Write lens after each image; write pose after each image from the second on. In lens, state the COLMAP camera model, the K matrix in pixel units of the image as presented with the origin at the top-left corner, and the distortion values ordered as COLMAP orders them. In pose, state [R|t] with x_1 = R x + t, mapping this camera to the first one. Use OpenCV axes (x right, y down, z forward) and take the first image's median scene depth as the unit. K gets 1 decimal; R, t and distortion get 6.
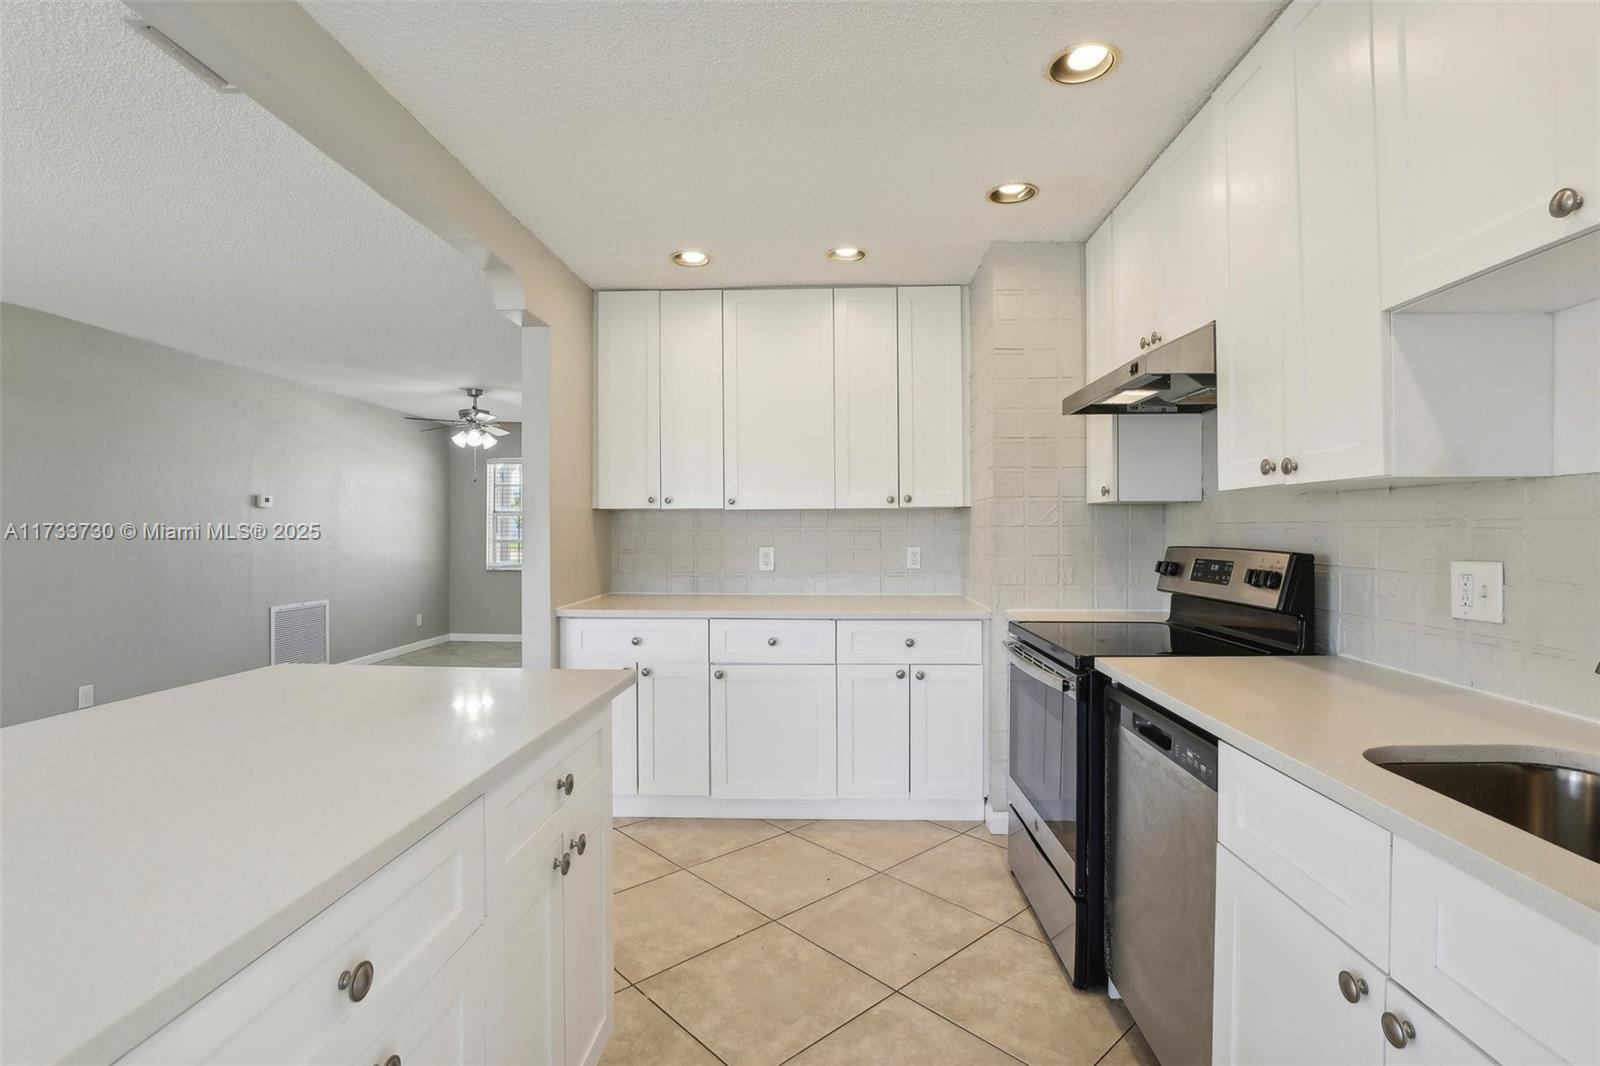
lens RADIAL K [[757.0, 0, 808.5], [0, 757.0, 530.9], [0, 0, 1]] dist [-0.035819, 0.005006]
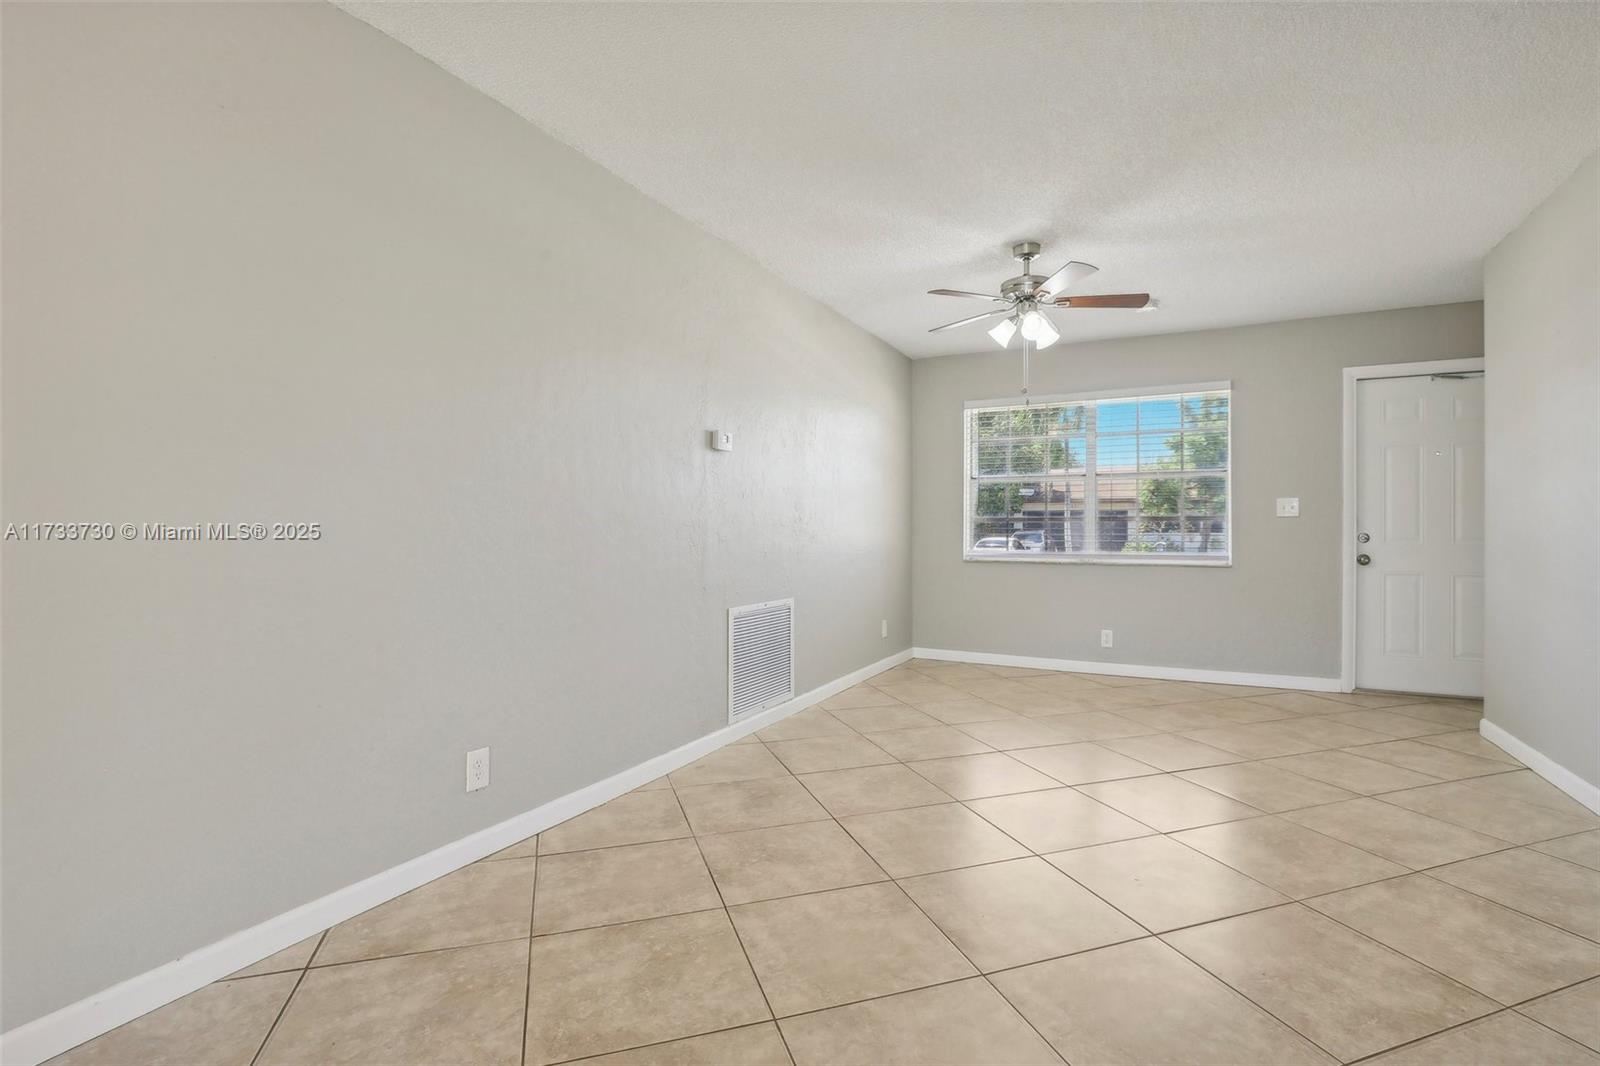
lens RADIAL K [[757.0, 0, 793.3], [0, 757.0, 530.5], [0, 0, 1]] dist [-0.035819, 0.005006]
pose [[0.897247, 0.000174, -0.441528, -0.689558], [0.000571, 0.999999, 0.001556, 0.061293], [0.441528, -0.001648, 0.897246, 0.787555]]
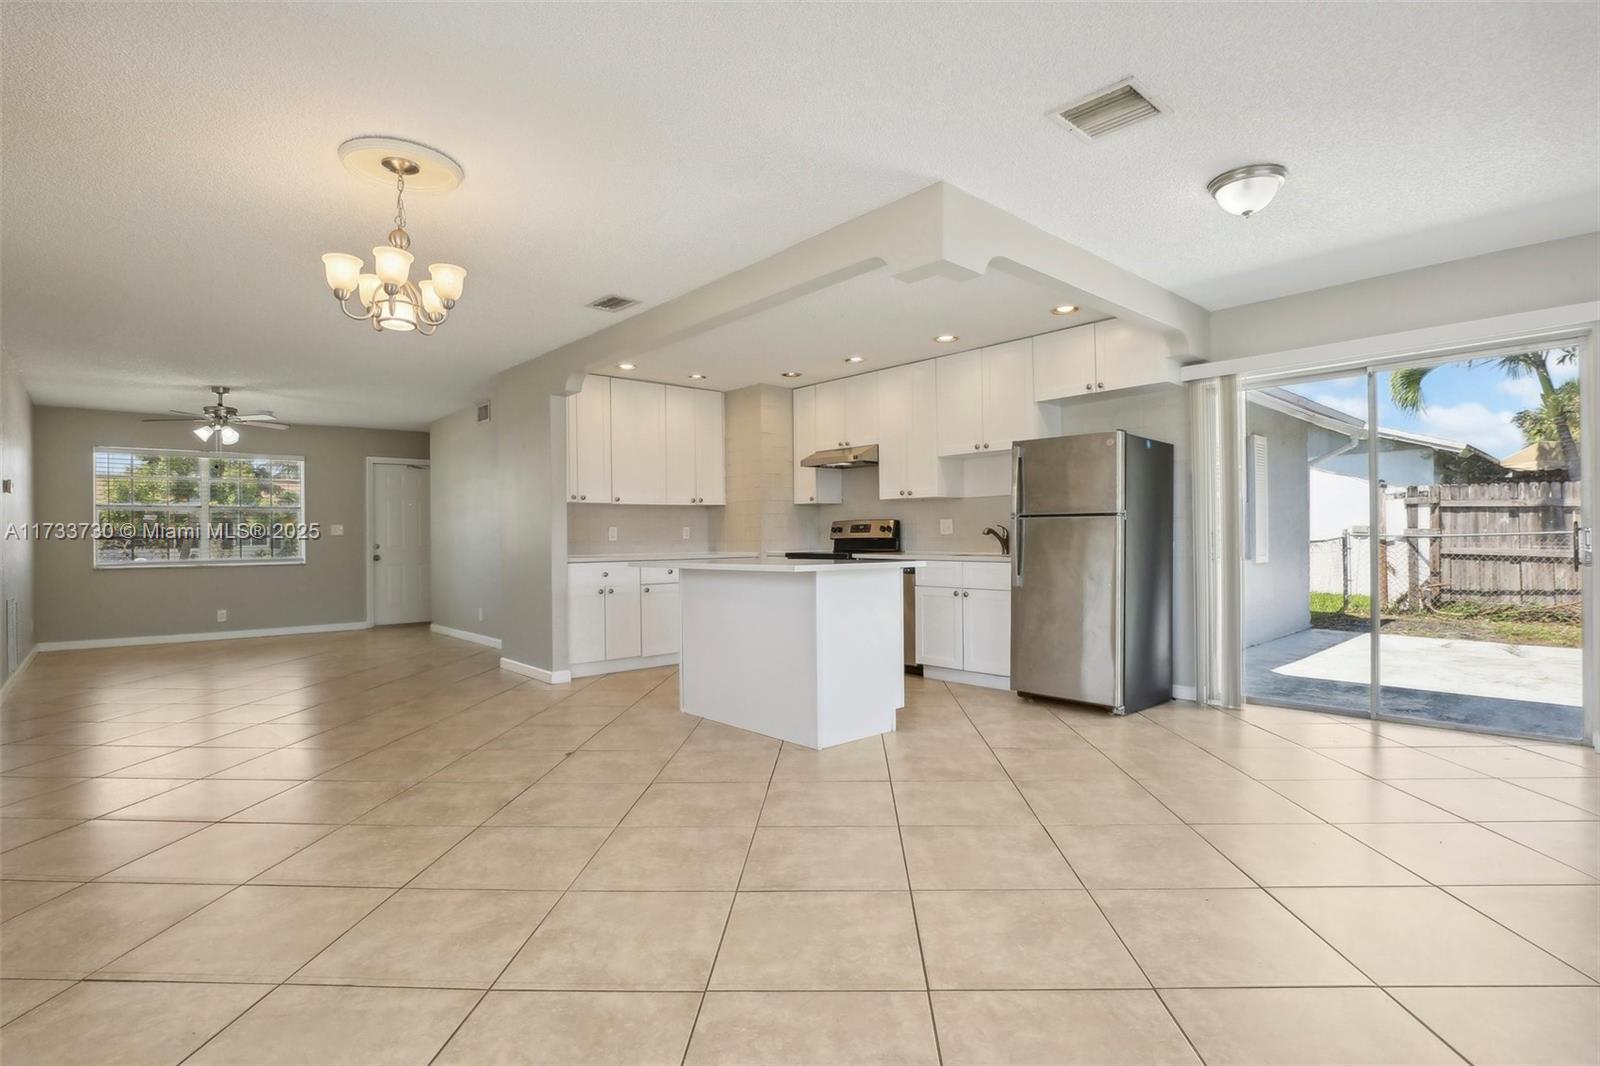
lens RADIAL K [[757.0, 0, 832.2], [0, 757.0, 536.1], [0, 0, 1]] dist [-0.035819, 0.005006]
pose [[0.702741, -0.006355, 0.711418, -1.143747], [0.010862, 0.999939, -0.001797, 0.063092], [-0.711363, 0.008990, 0.702767, -0.669919]]
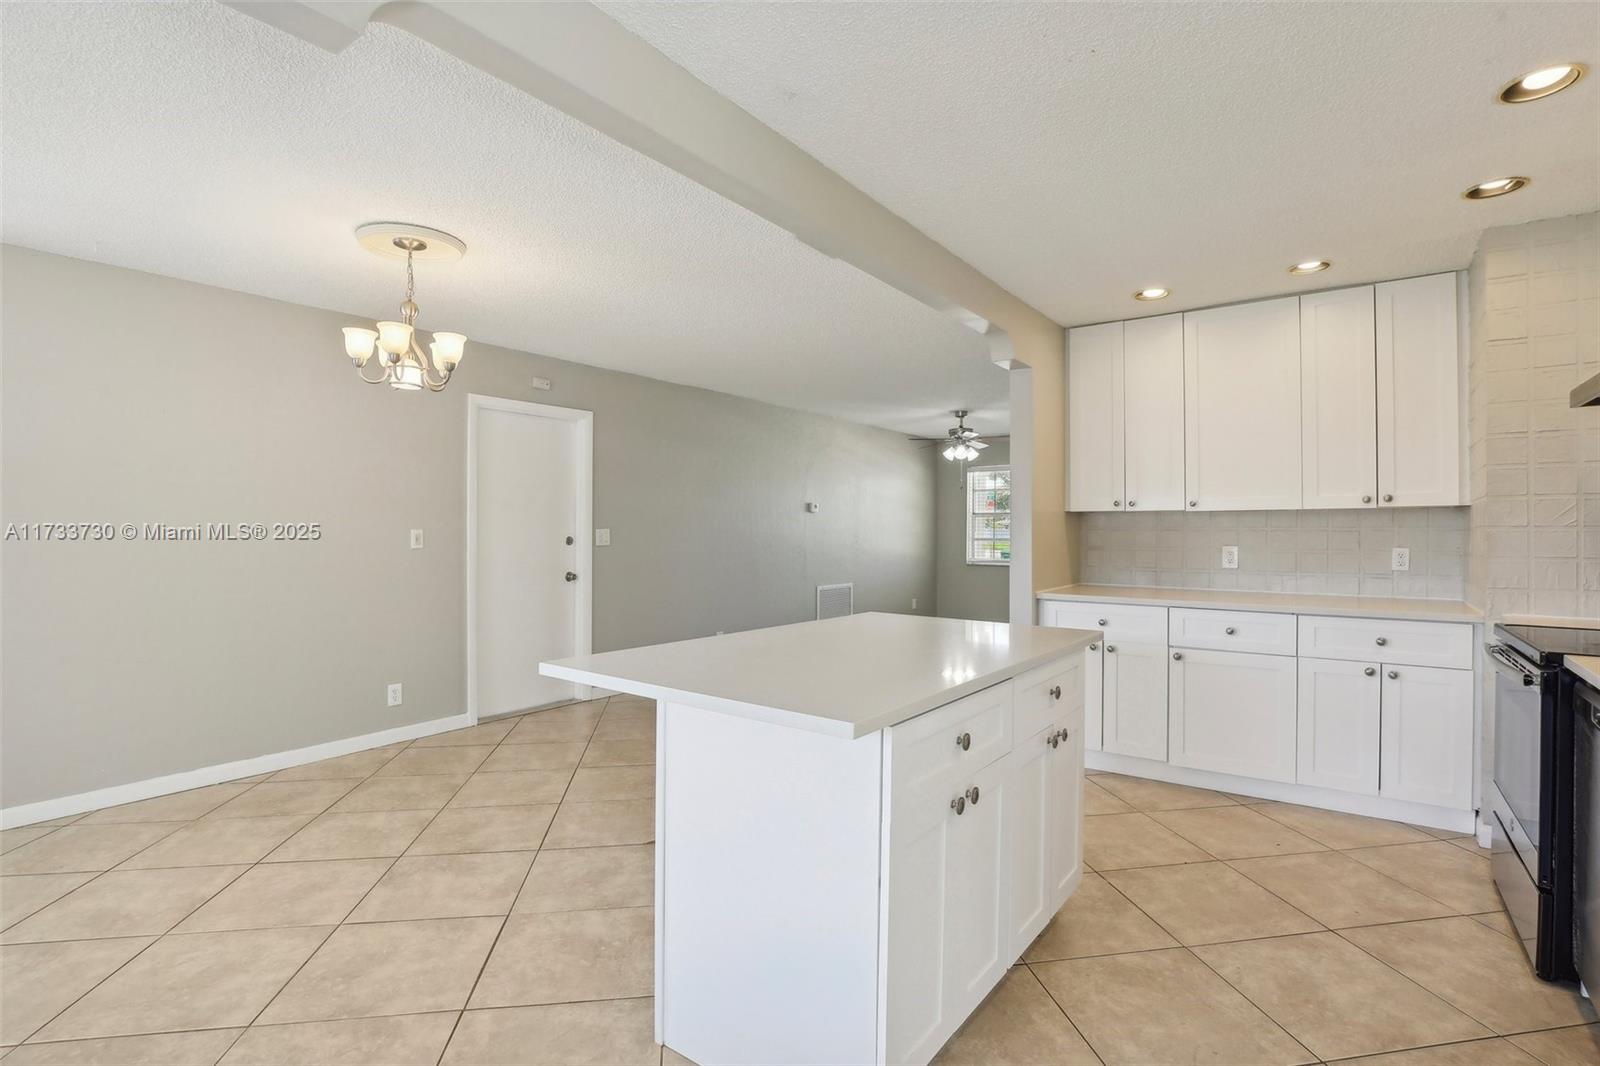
lens RADIAL K [[757.0, 0, 812.3], [0, 757.0, 530.6], [0, 0, 1]] dist [-0.035819, 0.005006]
pose [[0.830331, 0.003040, -0.557263, 0.054049], [-0.003127, 0.999995, 0.000797, 0.001127], [0.557262, 0.001080, 0.830336, -0.247561]]
